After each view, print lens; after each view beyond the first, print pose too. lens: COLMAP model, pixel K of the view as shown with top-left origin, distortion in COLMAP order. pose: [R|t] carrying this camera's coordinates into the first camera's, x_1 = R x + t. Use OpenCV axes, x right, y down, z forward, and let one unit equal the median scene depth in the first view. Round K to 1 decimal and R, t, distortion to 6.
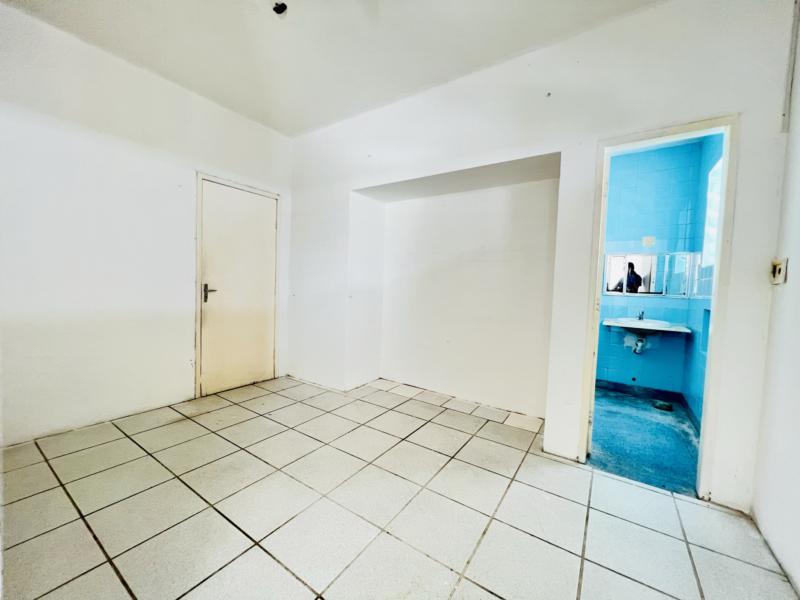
lens RADIAL K [[320.6, 0, 396.6], [0, 320.6, 298.6], [0, 0, 1]] dist [-0.003240, 0.000447]
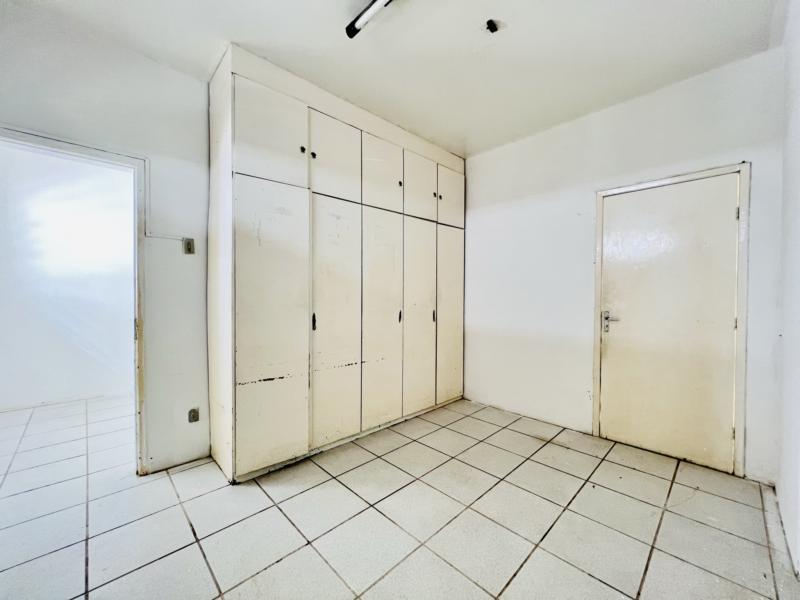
lens RADIAL K [[320.6, 0, 396.3], [0, 320.6, 299.5], [0, 0, 1]] dist [-0.003240, 0.000447]
pose [[-0.203835, -0.019680, -0.978807, 0.415096], [-0.056054, 0.998392, -0.008400, -0.040528], [0.977399, 0.053154, -0.204610, 0.638392]]
